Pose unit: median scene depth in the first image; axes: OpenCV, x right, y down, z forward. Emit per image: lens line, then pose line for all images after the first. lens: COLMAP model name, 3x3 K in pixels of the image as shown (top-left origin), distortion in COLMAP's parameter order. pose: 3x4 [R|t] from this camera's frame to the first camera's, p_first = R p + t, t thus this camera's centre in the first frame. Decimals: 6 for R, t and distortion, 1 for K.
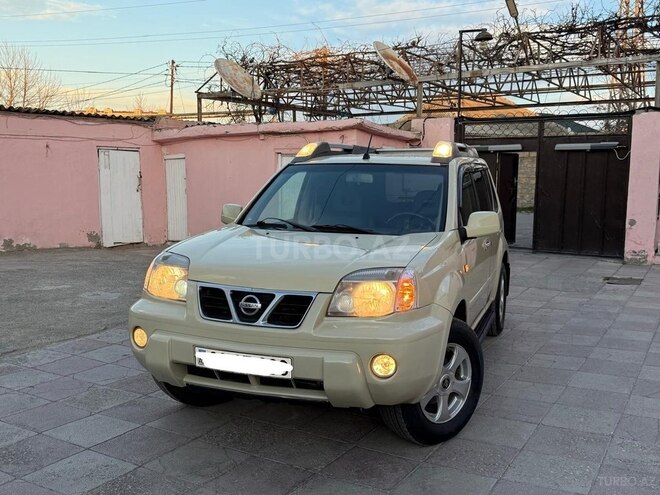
lens RADIAL K [[658.5, 0, 330.0], [0, 658.5, 247.5], [0, 0, 1]] dist [0.171362, -0.344968]
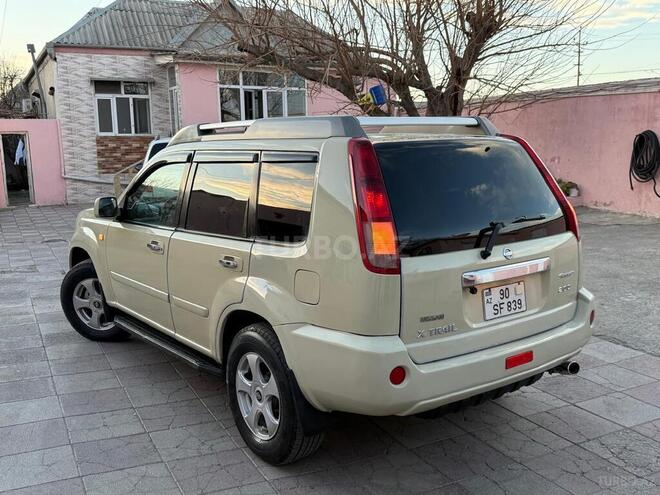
lens RADIAL K [[658.1, 0, 325.6], [0, 658.1, 244.9], [0, 0, 1]] dist [0.184422, -0.376938]
pose [[-0.542400, 0.134440, -0.829294, 0.379191], [-0.085284, 0.973203, 0.213550, -0.095018], [0.835780, 0.186555, -0.516400, 0.742146]]
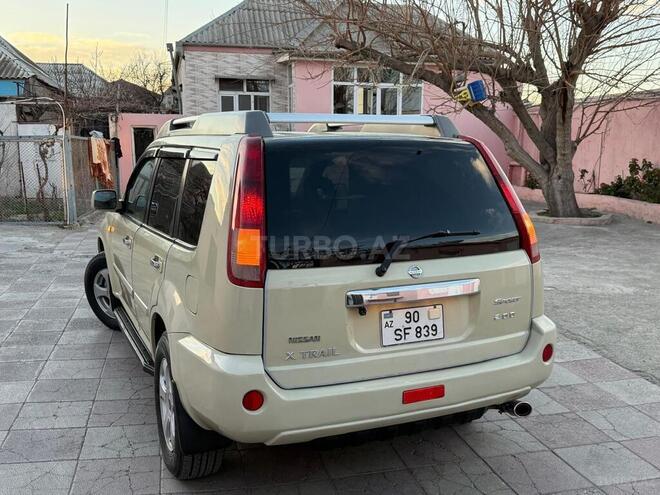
lens RADIAL K [[658.5, 0, 330.0], [0, 658.5, 247.5], [0, 0, 1]] dist [0.171362, -0.344968]
pose [[-0.716534, 0.105115, -0.689587, 0.293652], [-0.089216, 0.966652, 0.240050, -0.102640], [0.691824, 0.233526, -0.683261, 0.805863]]
